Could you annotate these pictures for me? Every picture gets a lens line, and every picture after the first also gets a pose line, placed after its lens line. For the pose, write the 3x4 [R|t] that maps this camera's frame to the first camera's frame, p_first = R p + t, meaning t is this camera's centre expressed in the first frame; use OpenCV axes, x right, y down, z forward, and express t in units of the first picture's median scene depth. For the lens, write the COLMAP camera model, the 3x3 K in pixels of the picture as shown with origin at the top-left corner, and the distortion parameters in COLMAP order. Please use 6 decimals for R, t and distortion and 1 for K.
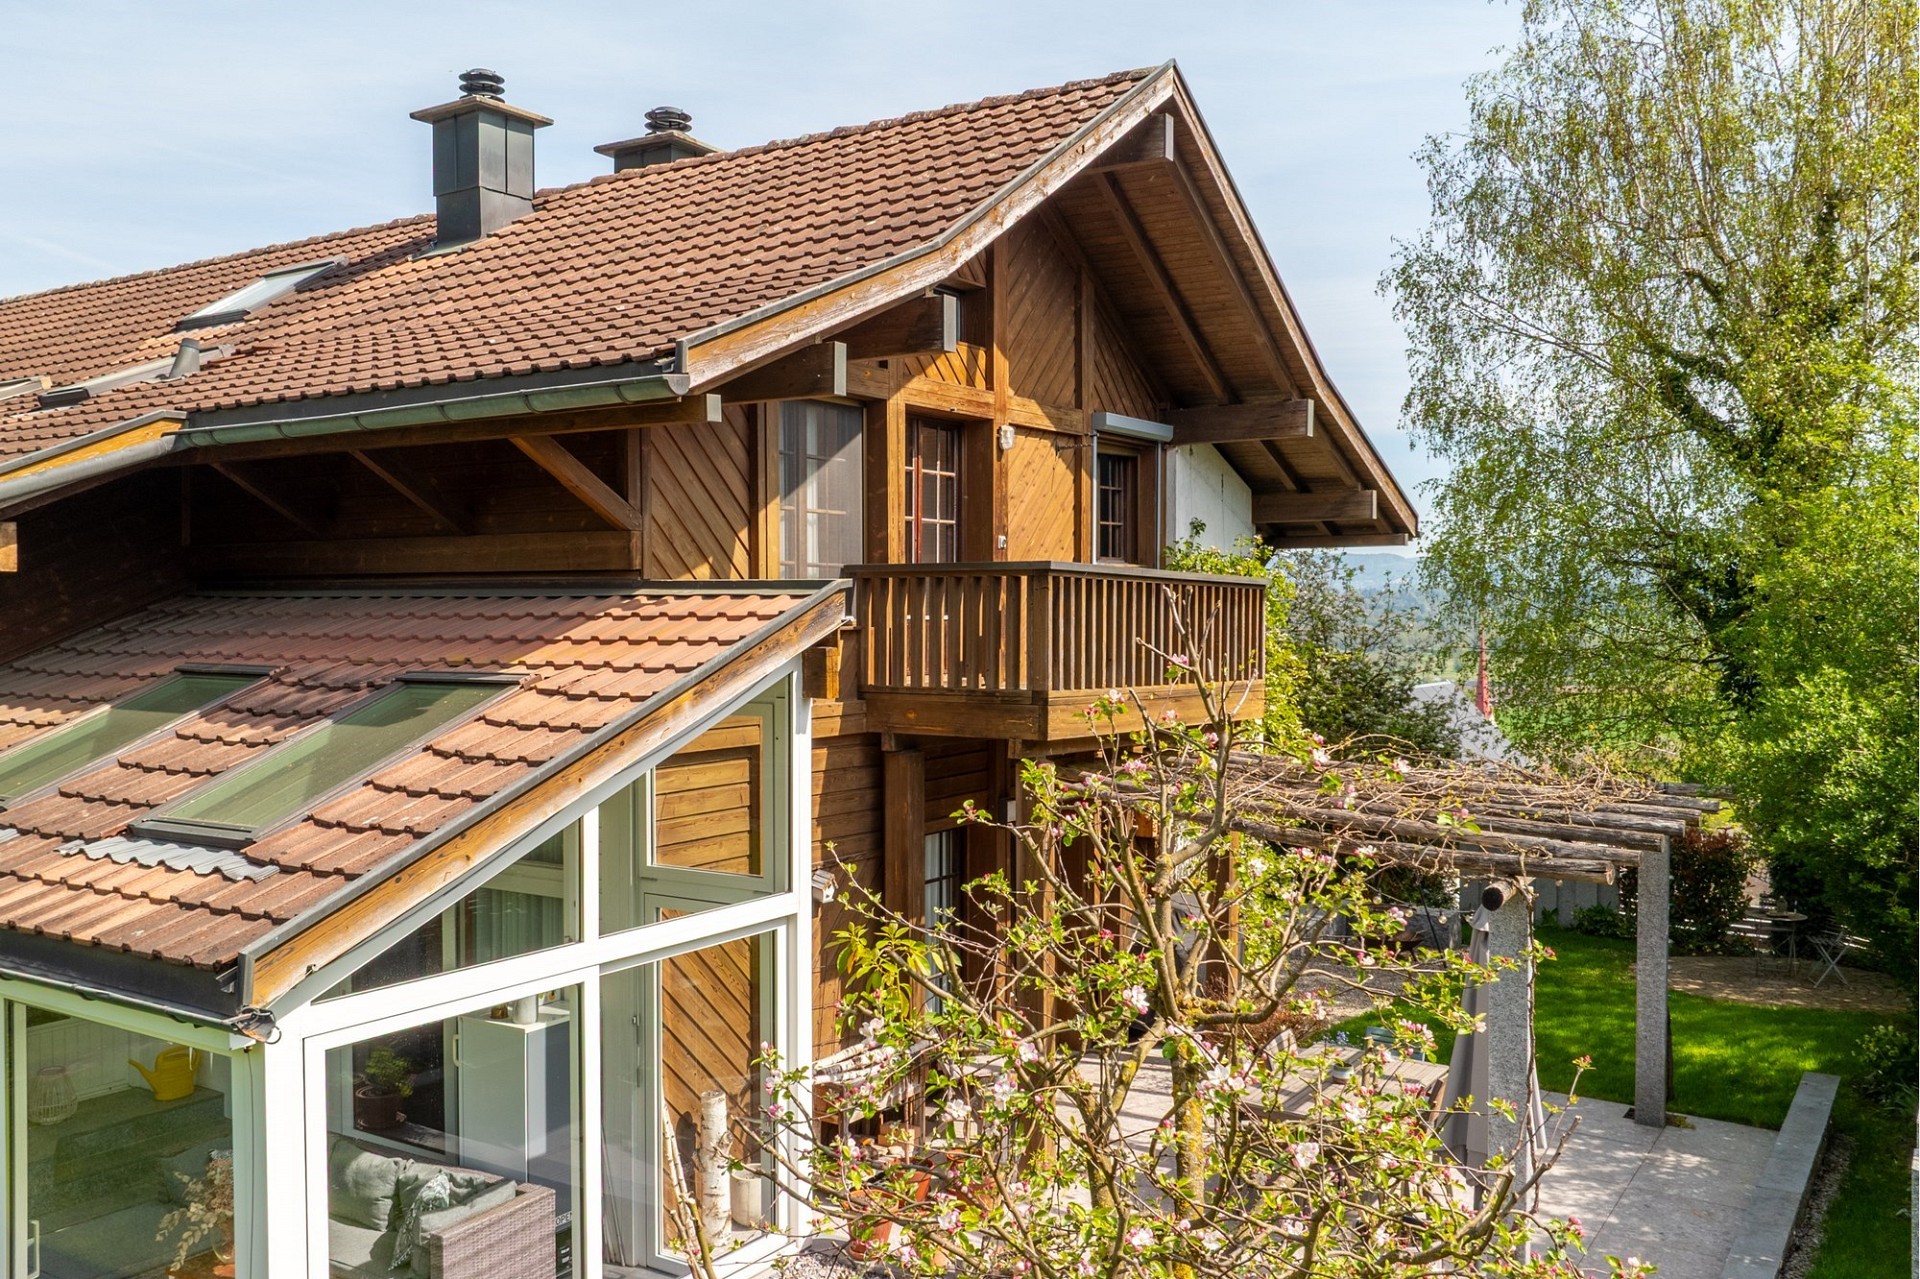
lens RADIAL K [[1586.6, 0, 967.9], [0, 1586.6, 644.6], [0, 0, 1]] dist [-0.006487, -0.002742]
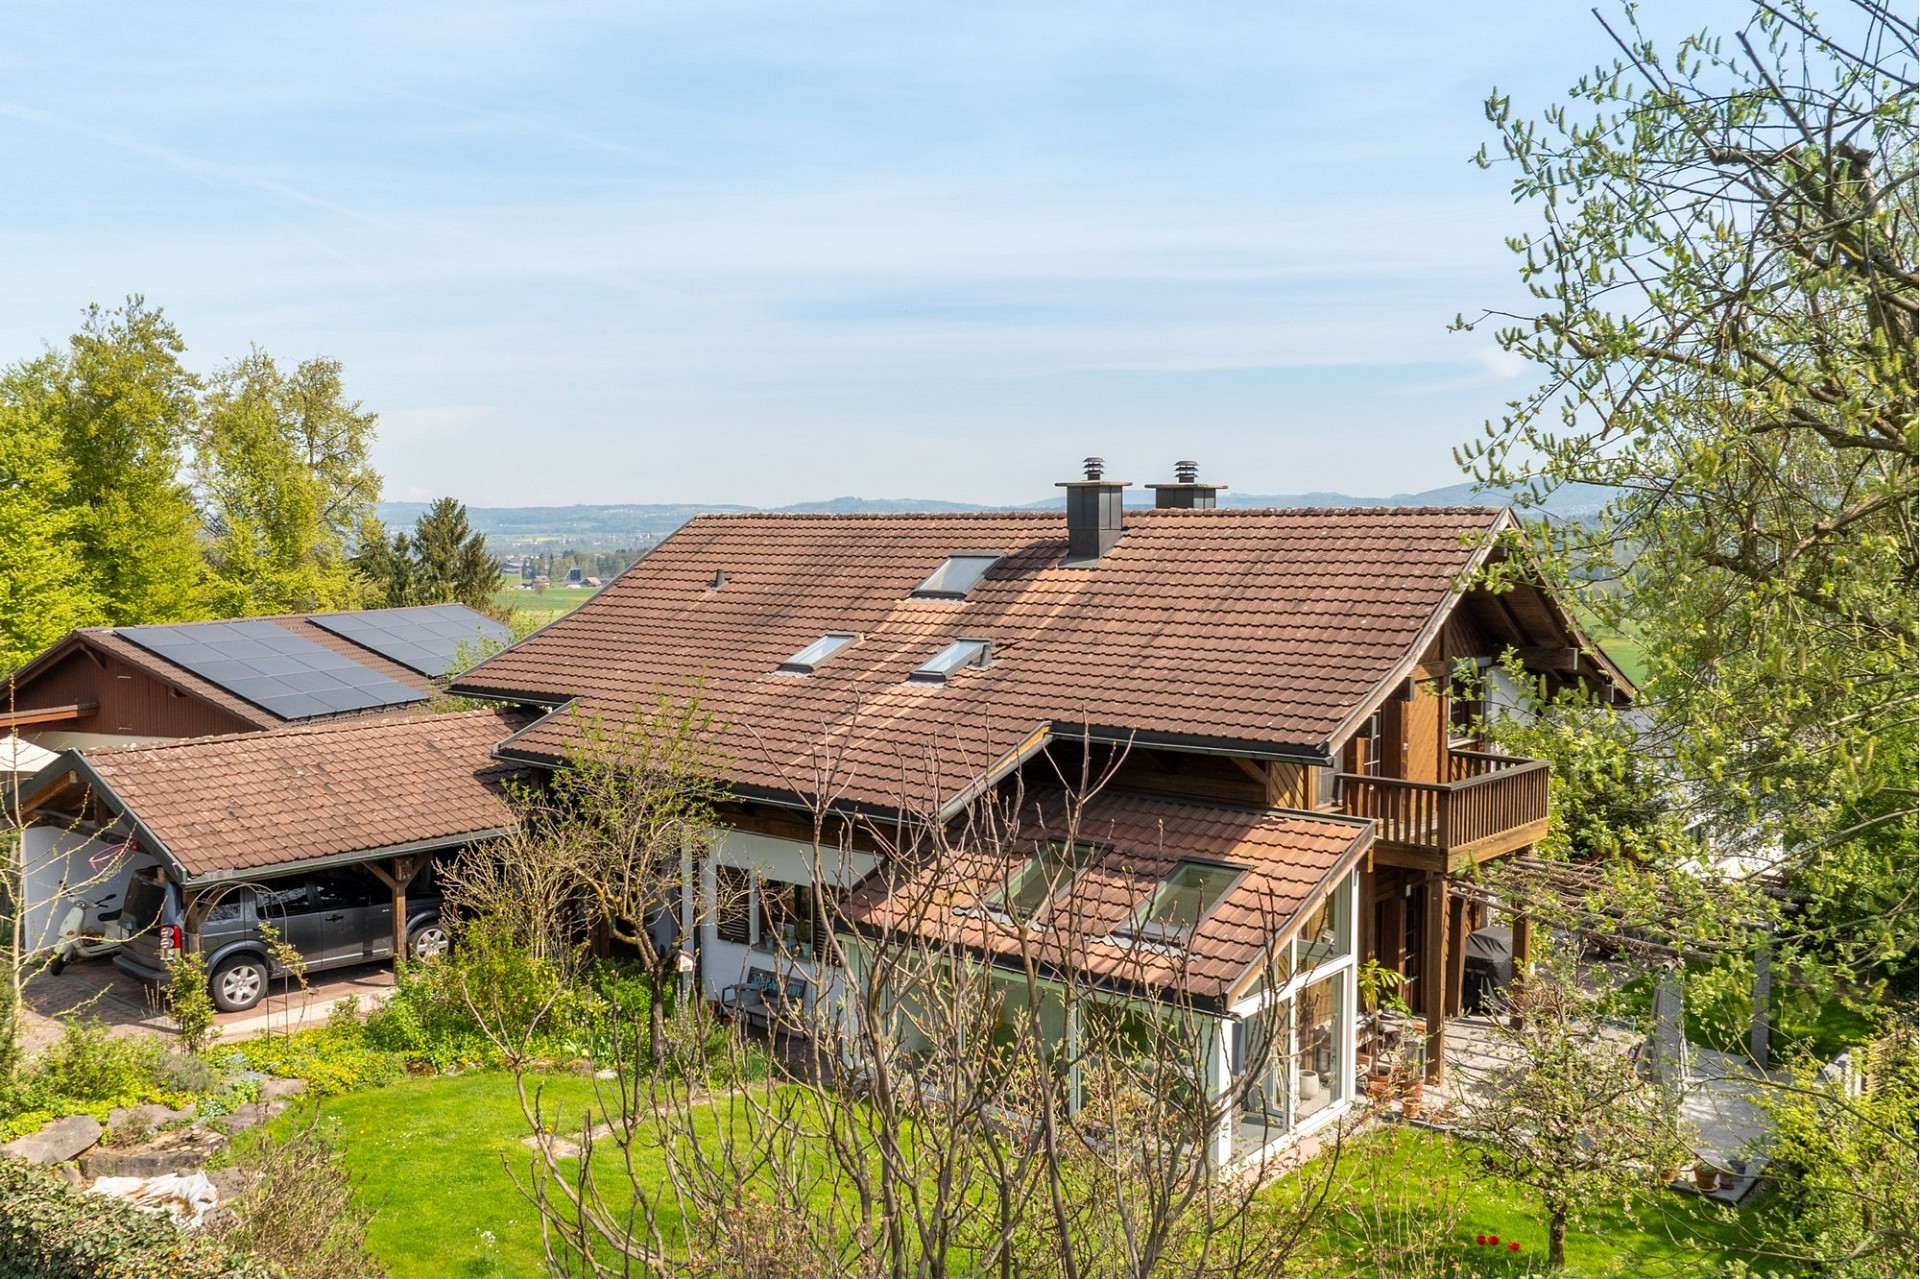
lens RADIAL K [[1673.2, 0, 955.8], [0, 1673.2, 594.0], [0, 0, 1]] dist [-0.019442, -0.013281]
pose [[0.992971, 0.007746, -0.118105, -0.263387], [-0.004870, 0.999685, 0.024622, -0.280899], [0.118259, -0.023874, 0.992696, -0.967640]]
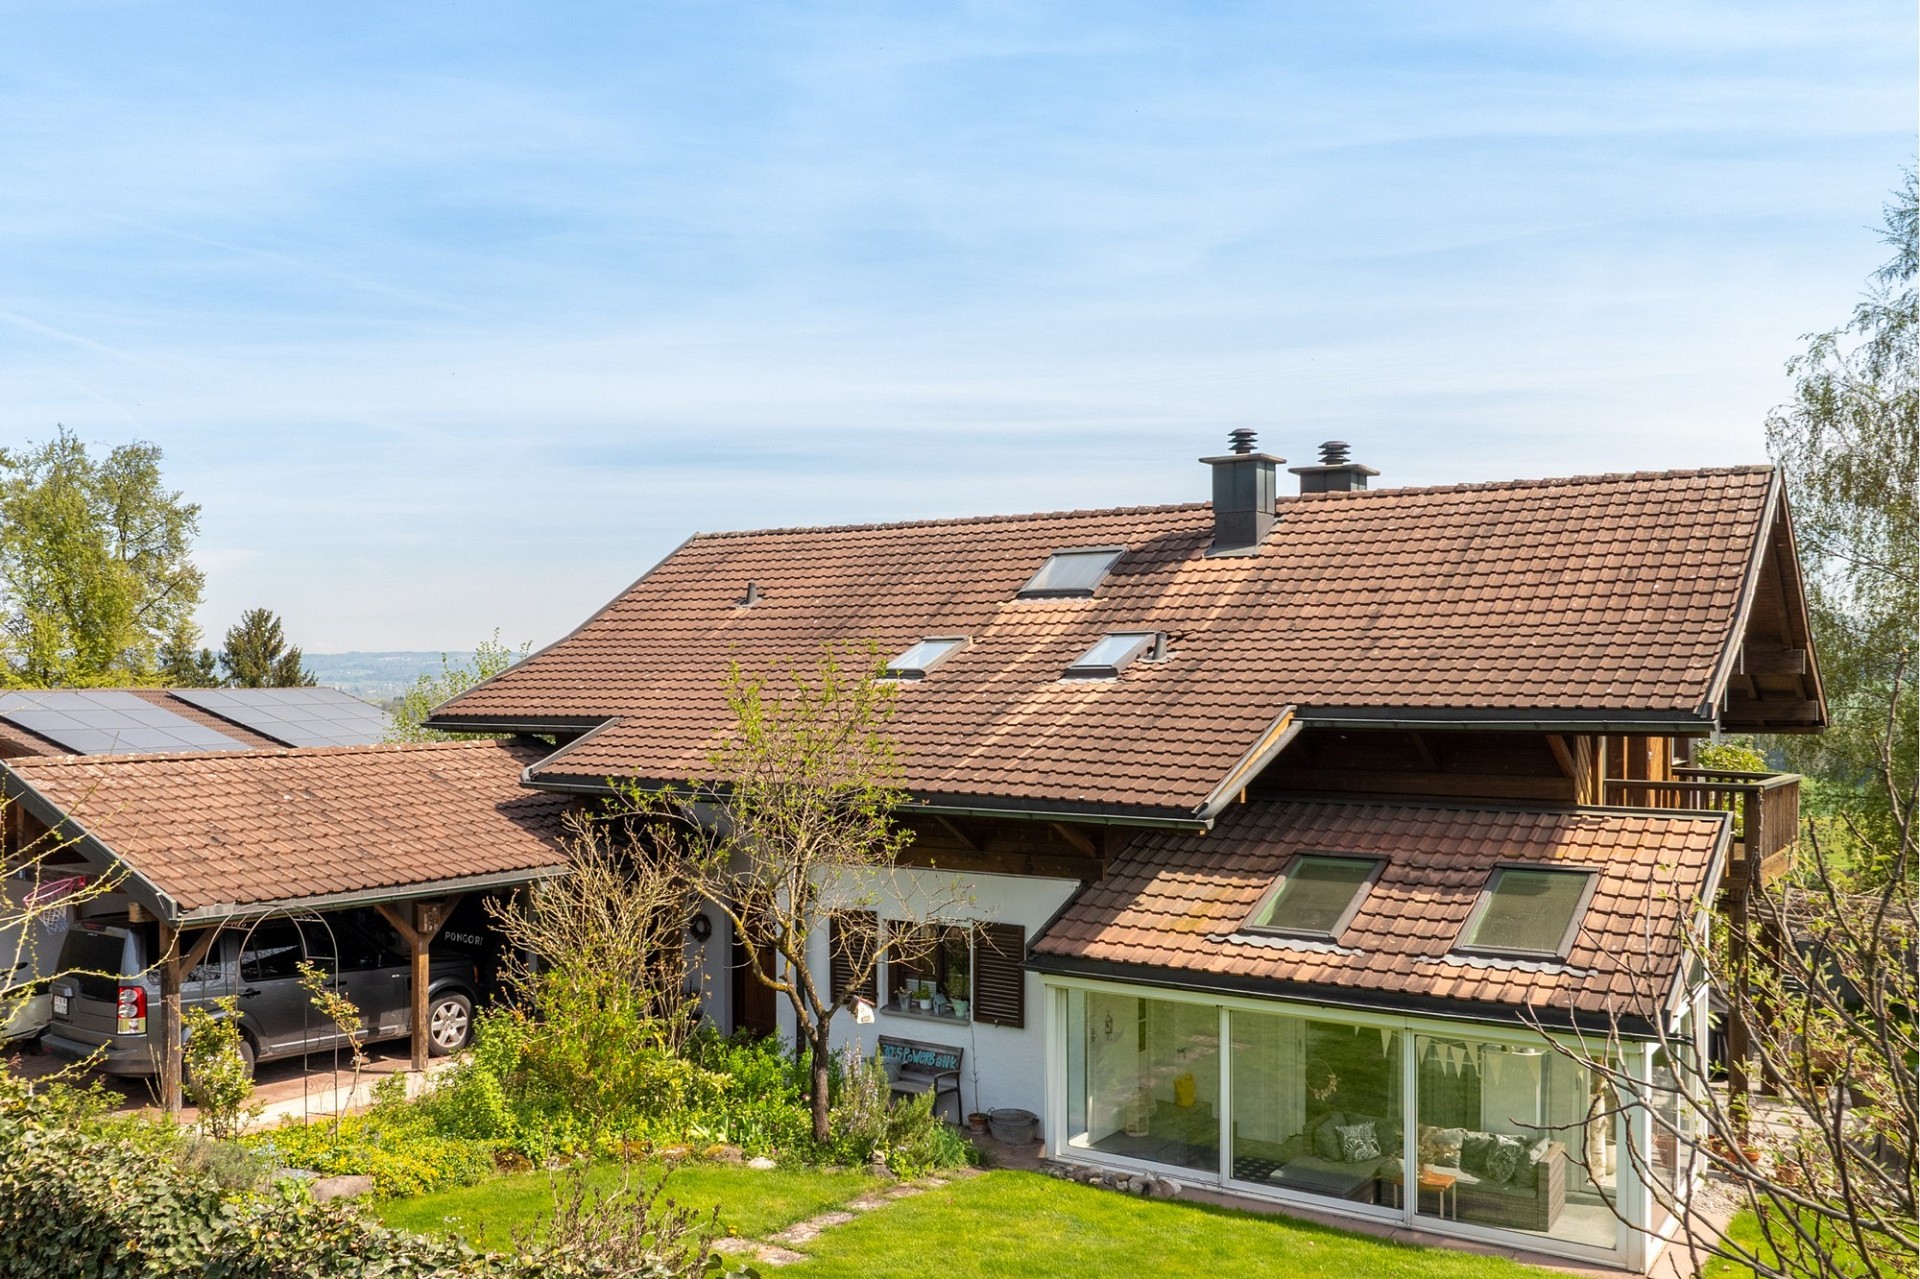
lens RADIAL K [[1673.2, 0, 894.1], [0, 1673.2, 658.6], [0, 0, 1]] dist [-0.019442, -0.013281]
pose [[0.999799, 0.004193, -0.019597, -0.664938], [-0.004799, 0.999509, -0.030970, -0.105734], [0.019458, 0.031058, 0.999328, -0.641036]]
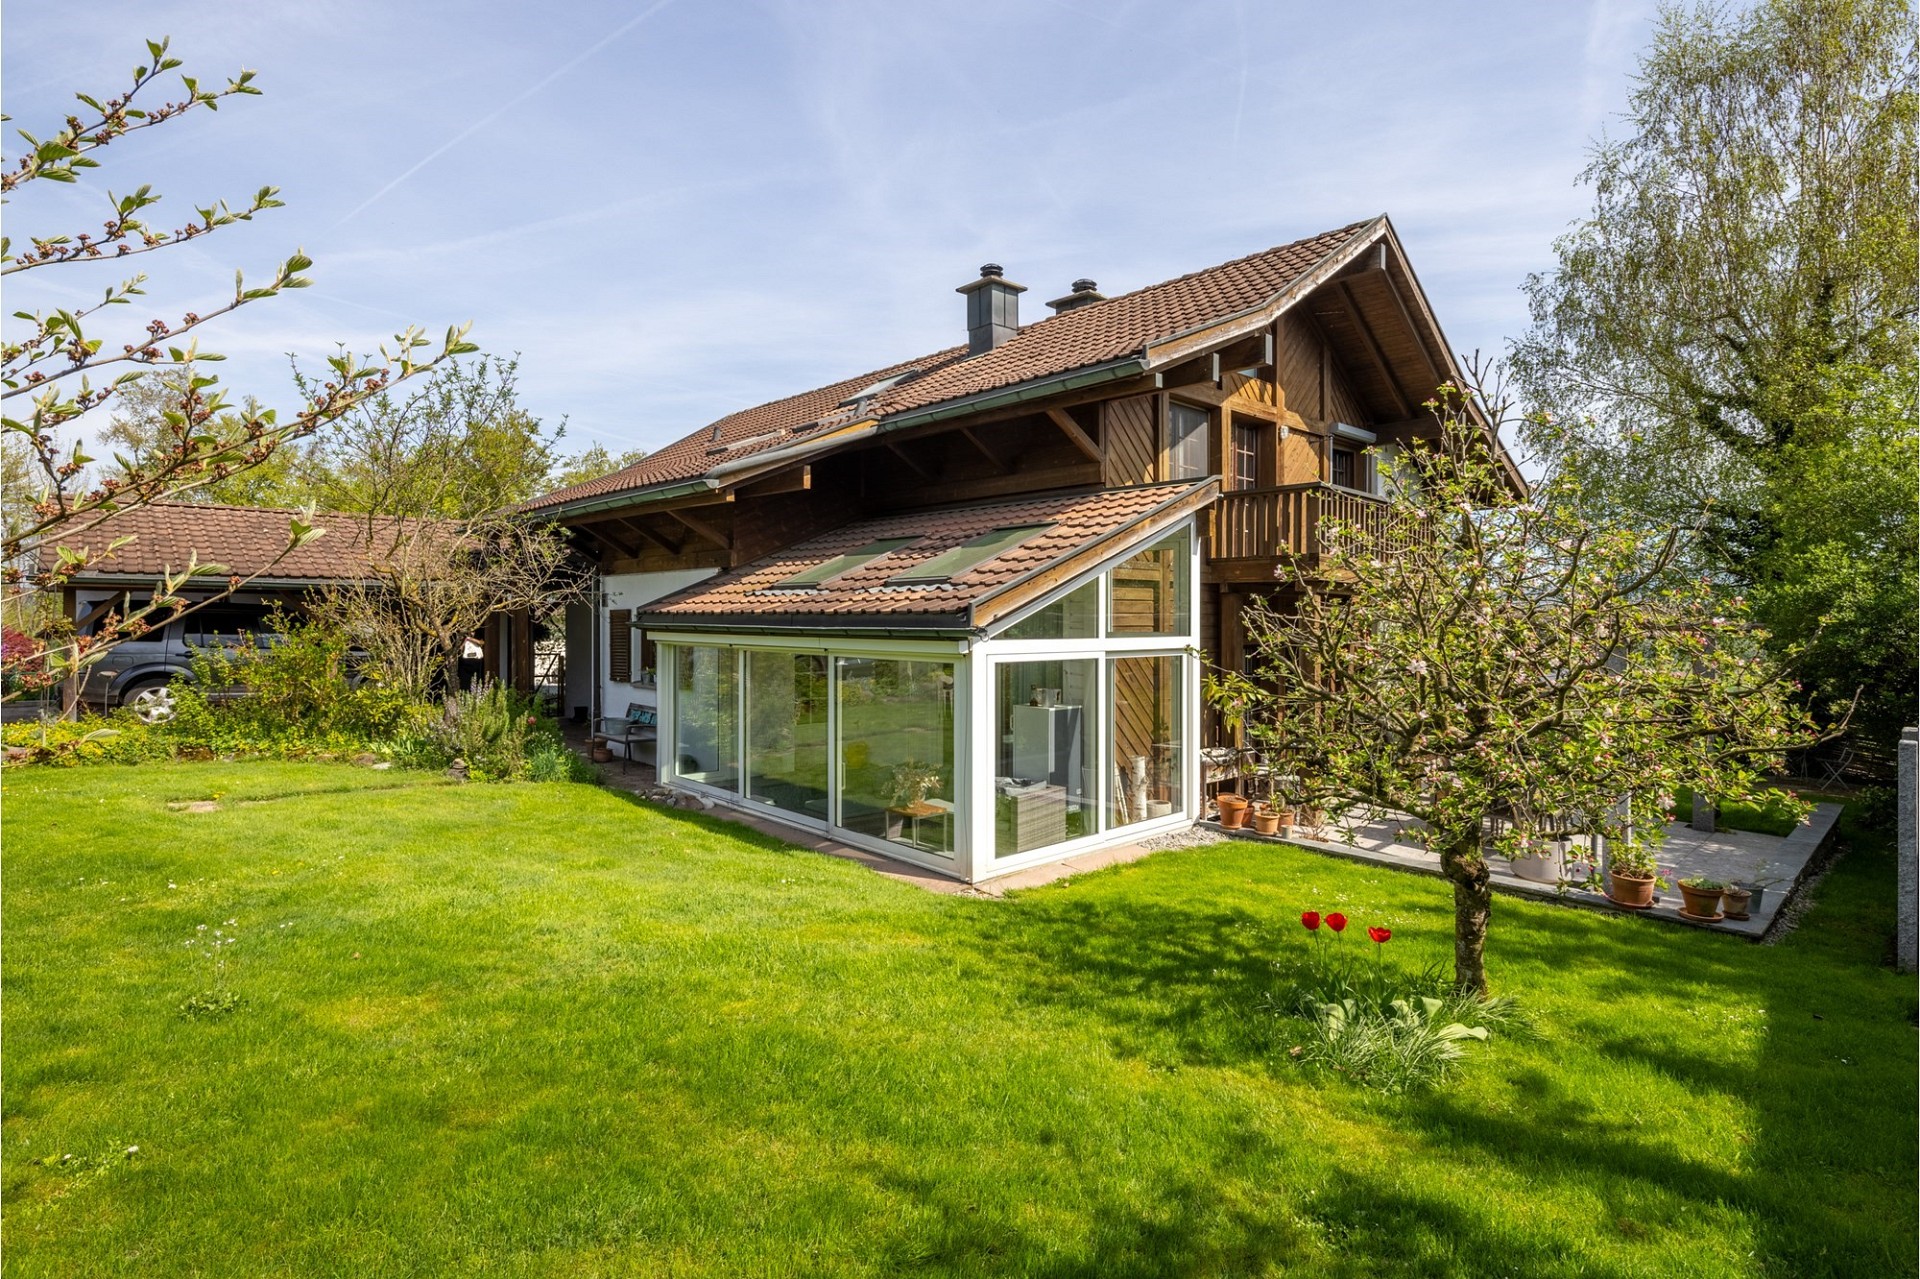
lens RADIAL K [[933.2, 0, 963.8], [0, 933.2, 620.4], [0, 0, 1]] dist [0.008460, -0.004100]
pose [[0.970381, 0.003943, -0.241547, -0.068850], [-0.010721, 0.999585, -0.026752, 0.112402], [0.241341, 0.028549, 0.970020, -0.112259]]
